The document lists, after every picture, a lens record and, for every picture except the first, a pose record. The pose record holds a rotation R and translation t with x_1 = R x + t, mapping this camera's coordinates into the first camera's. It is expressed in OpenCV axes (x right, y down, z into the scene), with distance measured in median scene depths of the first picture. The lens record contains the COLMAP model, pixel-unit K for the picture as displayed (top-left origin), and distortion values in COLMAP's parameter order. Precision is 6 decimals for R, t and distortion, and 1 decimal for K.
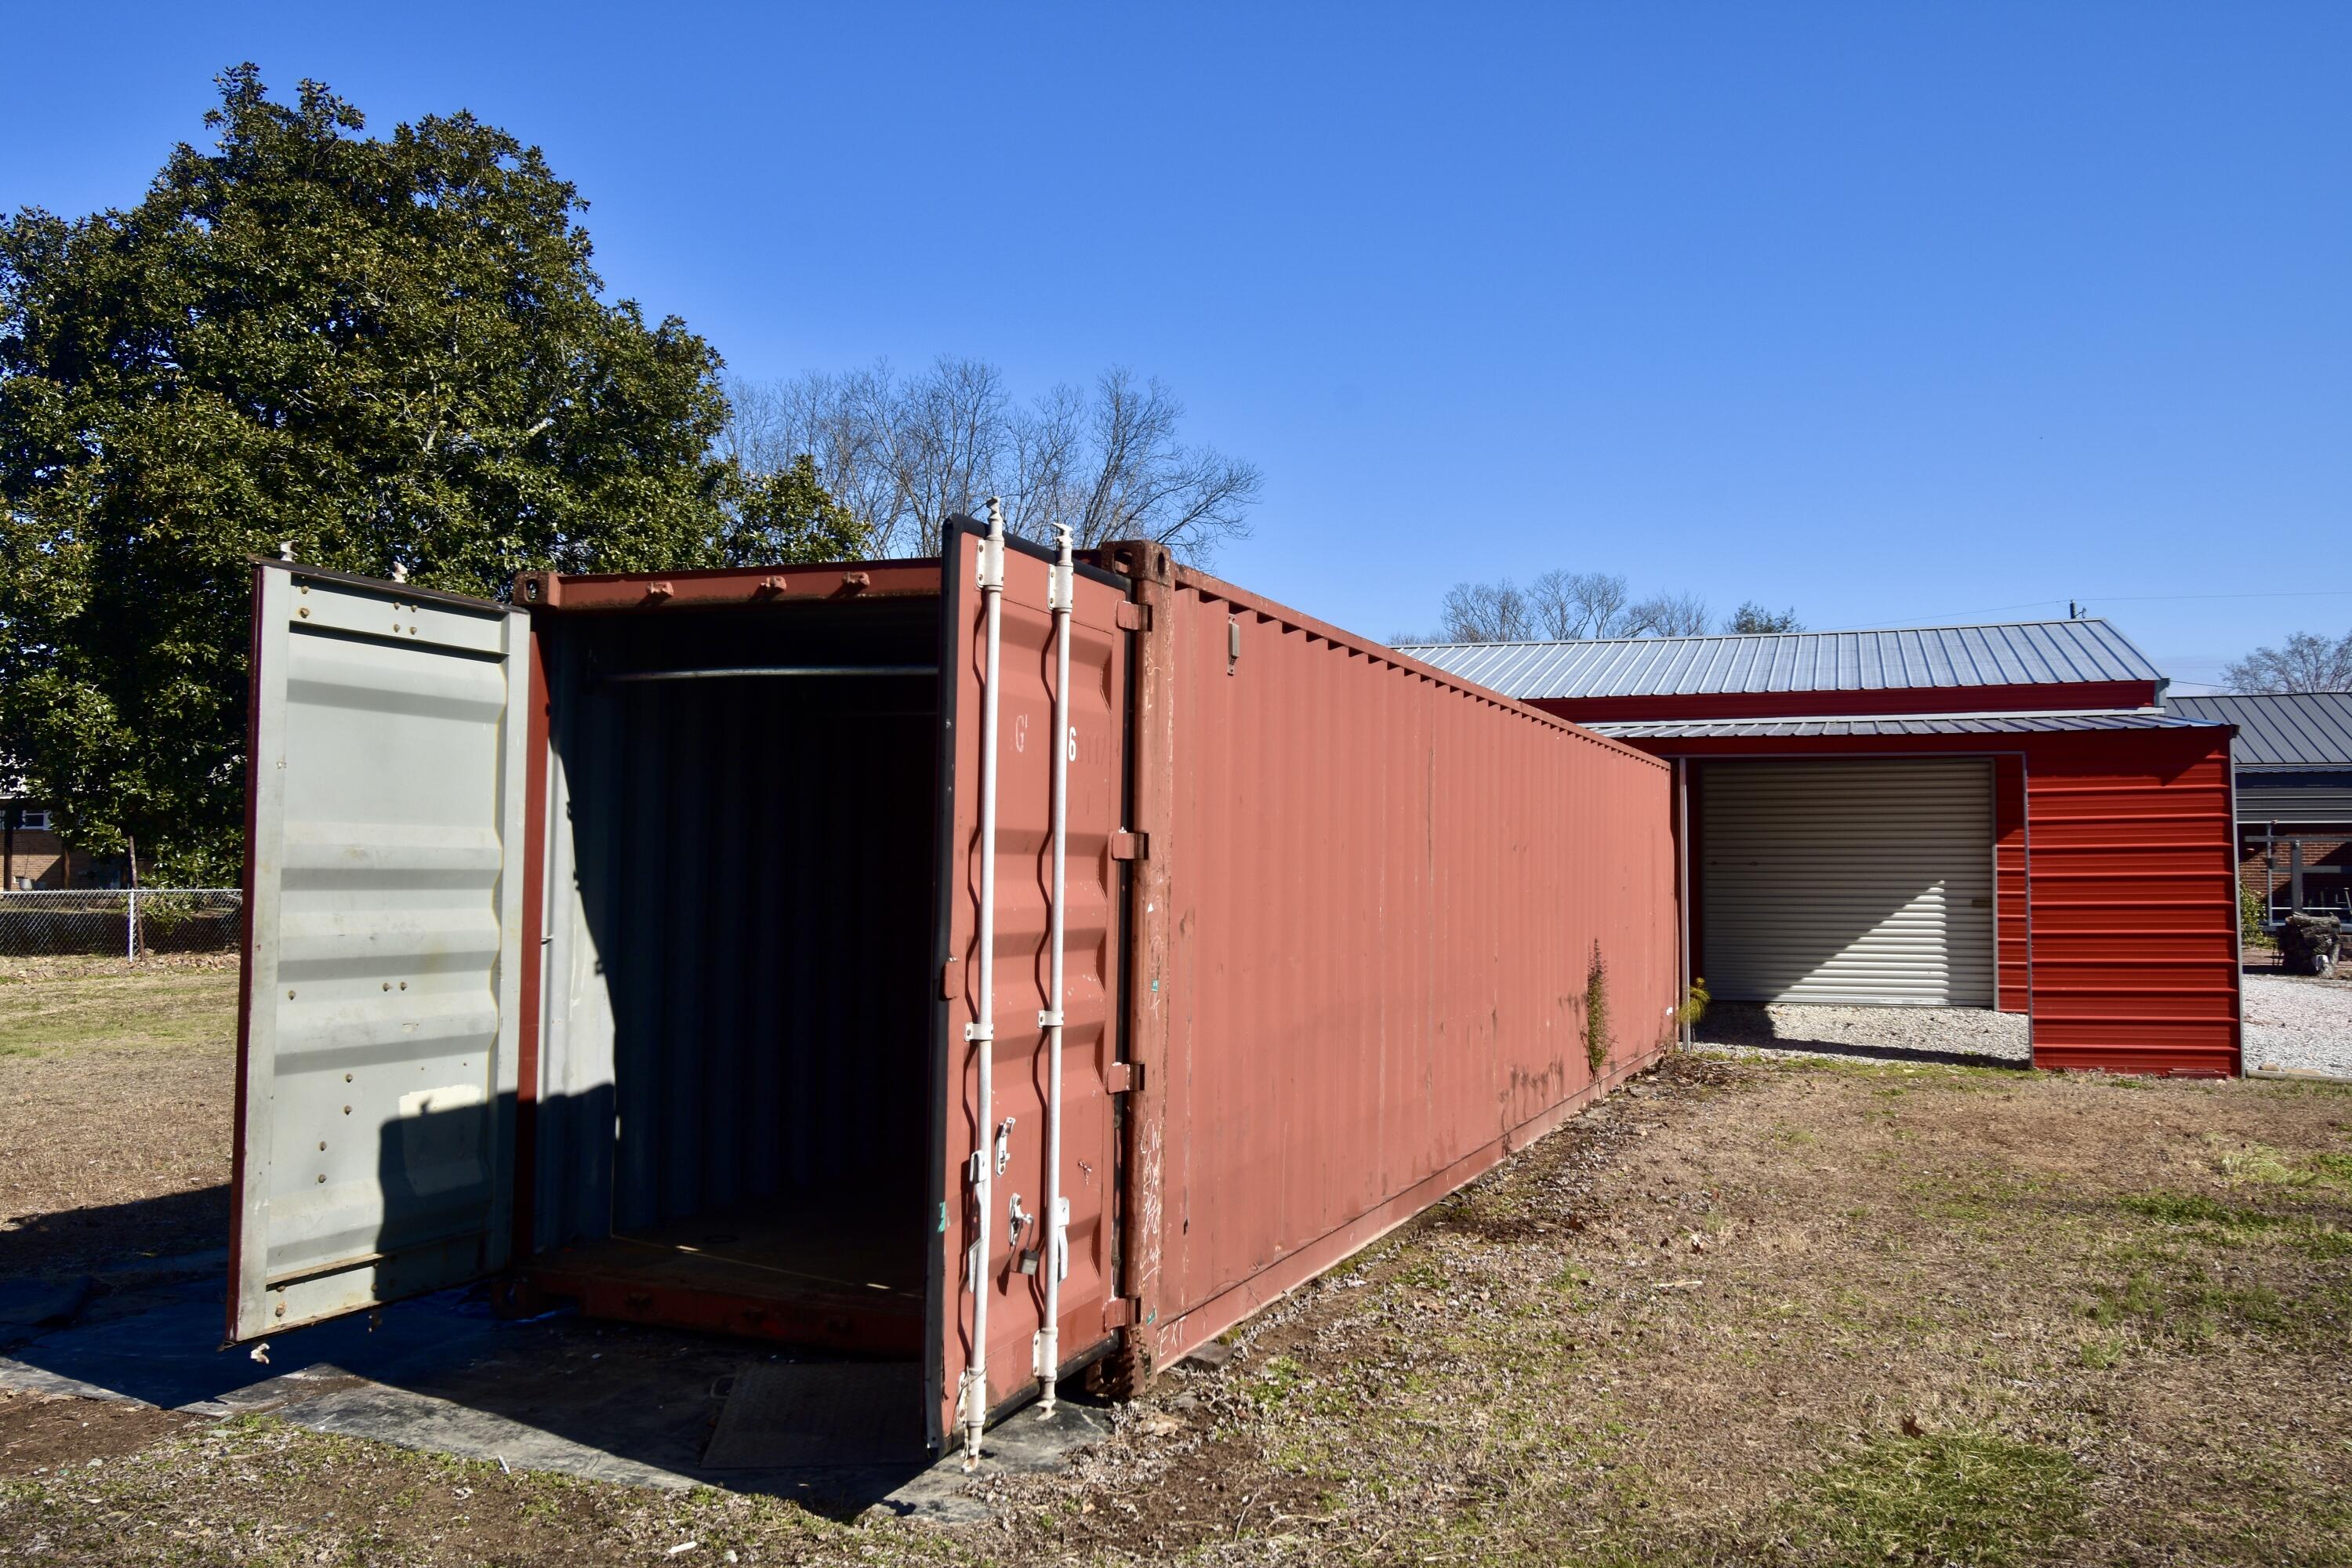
lens RADIAL K [[1944.8, 0, 1177.3], [0, 1944.8, 786.8], [0, 0, 1]] dist [0.006990, -0.021461]
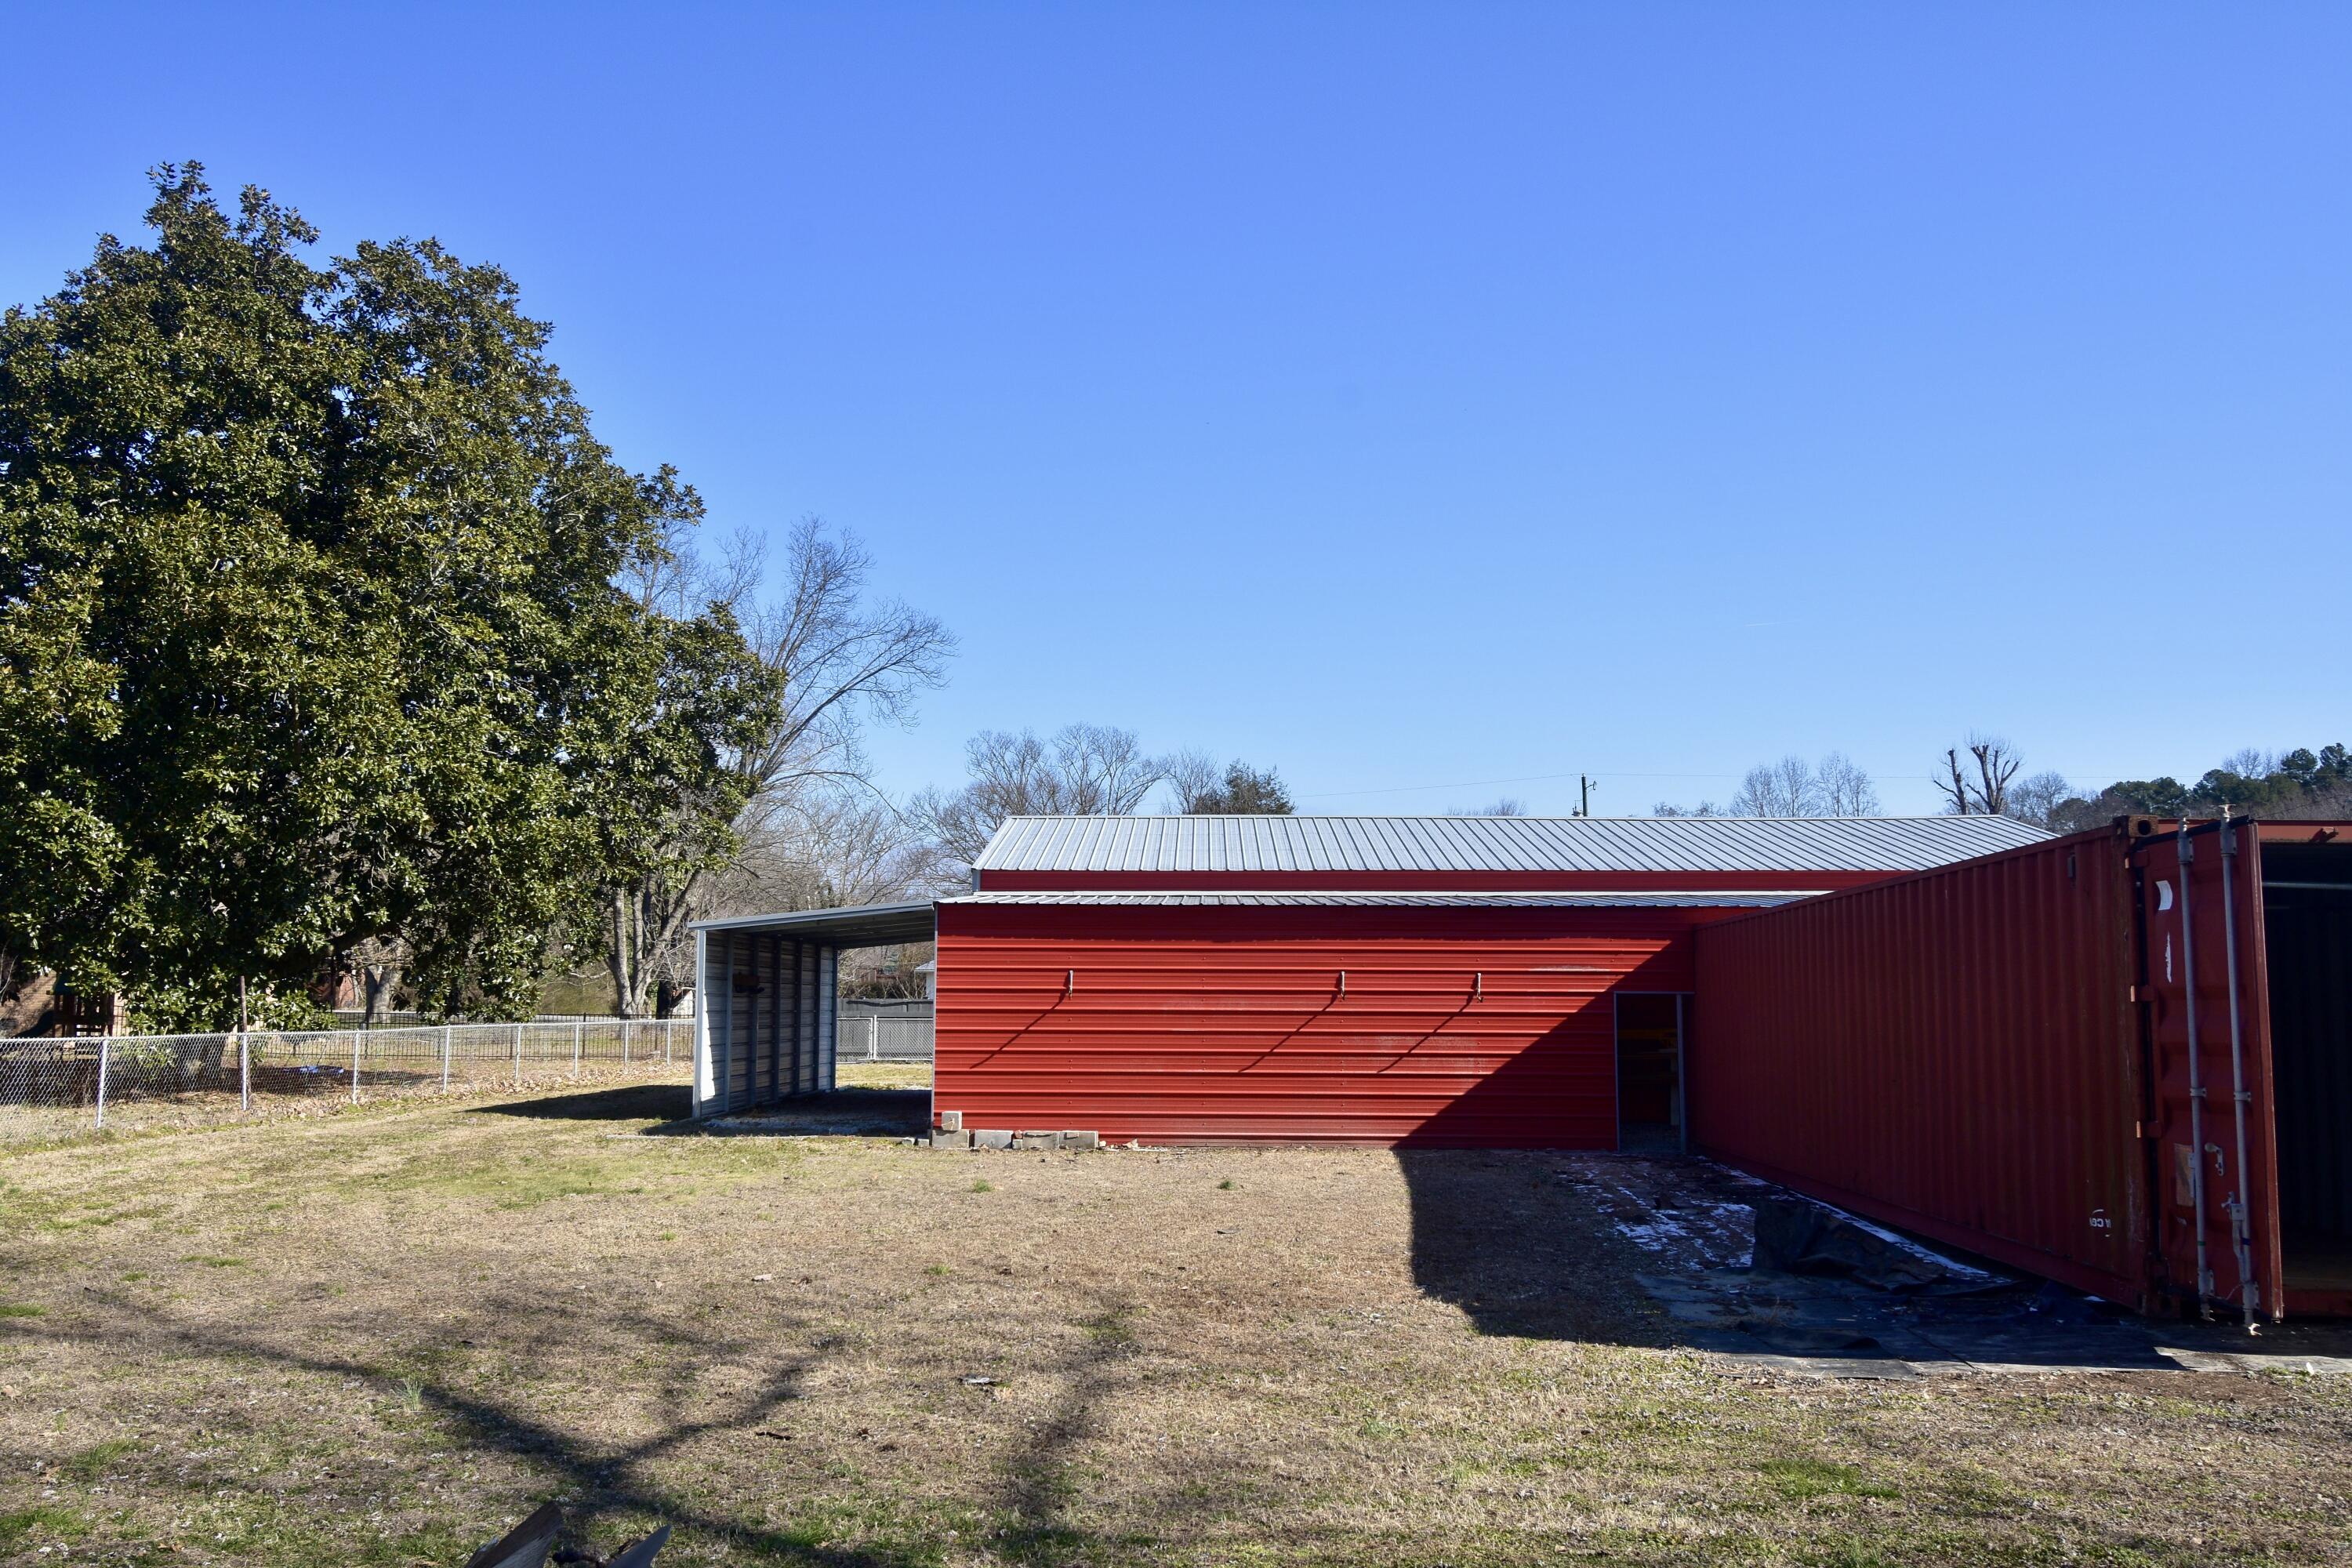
lens RADIAL K [[1944.8, 0, 1173.9], [0, 1944.8, 785.3], [0, 0, 1]] dist [0.006990, -0.021461]
pose [[0.950621, 0.034944, 0.308379, -0.325965], [-0.012596, 0.997166, -0.074164, -0.001777], [-0.310097, 0.066618, 0.948368, -0.038834]]
